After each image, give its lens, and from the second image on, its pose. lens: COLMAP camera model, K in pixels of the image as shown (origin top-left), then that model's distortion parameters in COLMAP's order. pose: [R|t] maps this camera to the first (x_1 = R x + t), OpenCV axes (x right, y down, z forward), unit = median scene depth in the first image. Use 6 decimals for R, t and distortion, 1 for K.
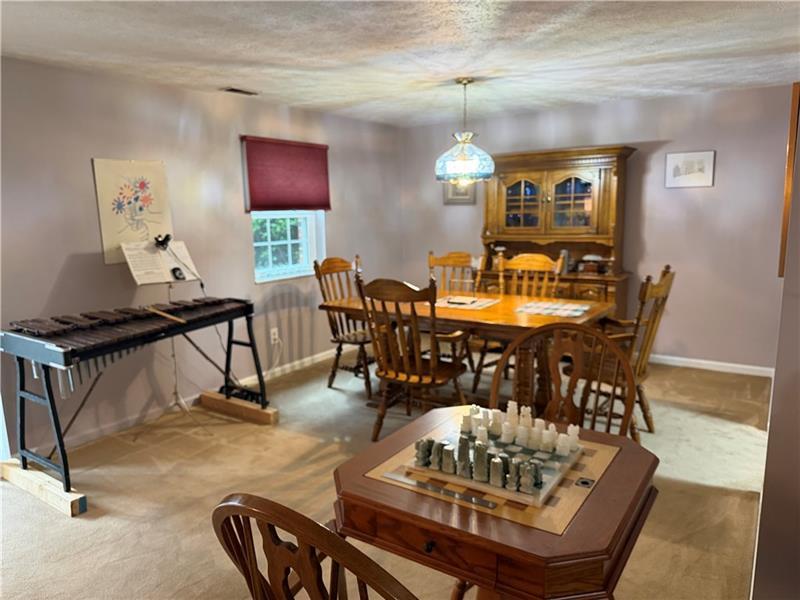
lens RADIAL K [[561.8, 0, 412.2], [0, 561.8, 304.1], [0, 0, 1]] dist [0.049070, -0.057205]
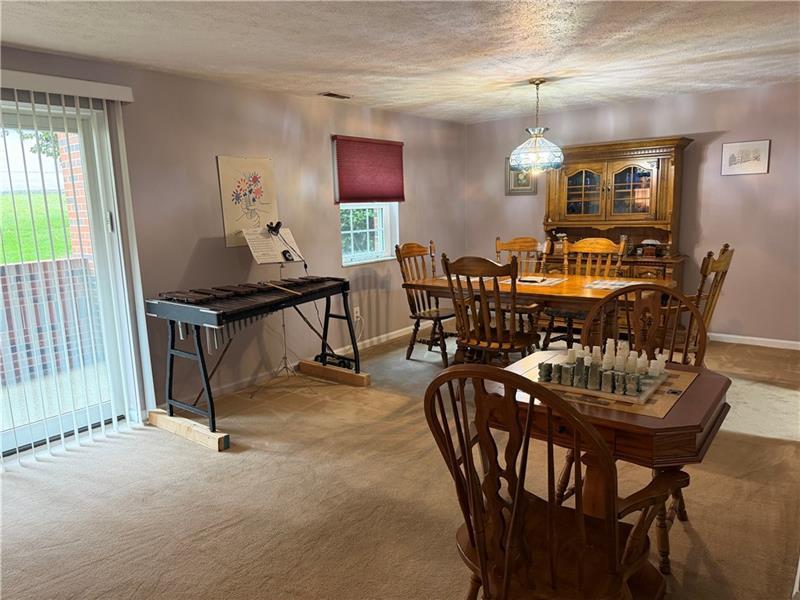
lens RADIAL K [[561.8, 0, 406.6], [0, 561.8, 303.9], [0, 0, 1]] dist [0.049070, -0.057205]
pose [[0.997448, 0.001261, -0.071382, -0.080757], [-0.001031, 0.999994, 0.003263, 0.039814], [0.071386, -0.003181, 0.997444, -0.128631]]
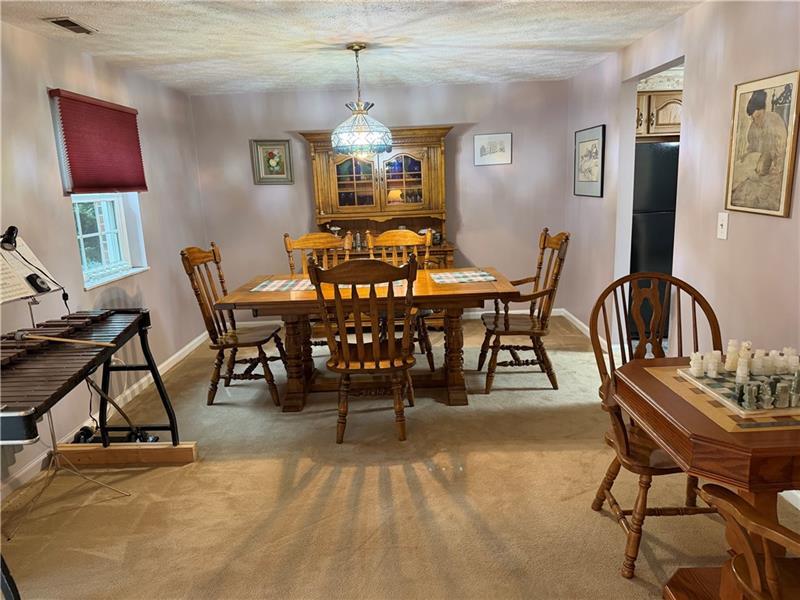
lens RADIAL K [[561.8, 0, 391.7], [0, 561.8, 299.3], [0, 0, 1]] dist [0.049070, -0.057205]
pose [[0.834214, -0.124153, 0.537283, -0.400893], [0.118561, 0.991921, 0.045125, -0.012119], [-0.538544, 0.026057, 0.842194, 0.177381]]
